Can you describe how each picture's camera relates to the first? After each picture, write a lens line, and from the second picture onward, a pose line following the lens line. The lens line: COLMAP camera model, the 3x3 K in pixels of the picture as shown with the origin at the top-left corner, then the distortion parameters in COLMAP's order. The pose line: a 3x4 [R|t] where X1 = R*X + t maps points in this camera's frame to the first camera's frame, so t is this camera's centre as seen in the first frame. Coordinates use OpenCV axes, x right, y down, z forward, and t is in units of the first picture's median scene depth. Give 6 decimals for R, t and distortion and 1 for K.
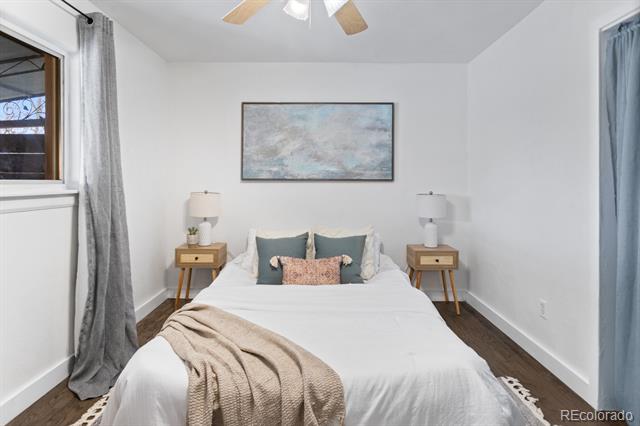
lens RADIAL K [[333.3, 0, 315.7], [0, 333.3, 185.6], [0, 0, 1]] dist [-0.002729, -0.000104]
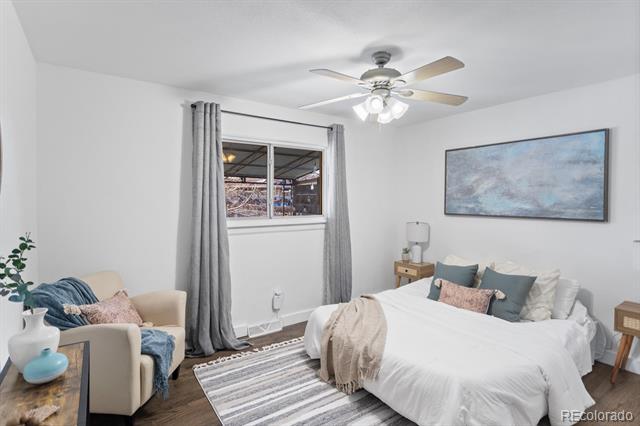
lens RADIAL K [[333.3, 0, 321.3], [0, 333.3, 209.8], [0, 0, 1]] dist [-0.002729, -0.000104]
pose [[0.578588, 0.025945, -0.815207, 0.508395], [-0.009503, 0.999641, 0.025070, -0.059425], [0.815565, -0.006758, 0.578627, -0.072385]]
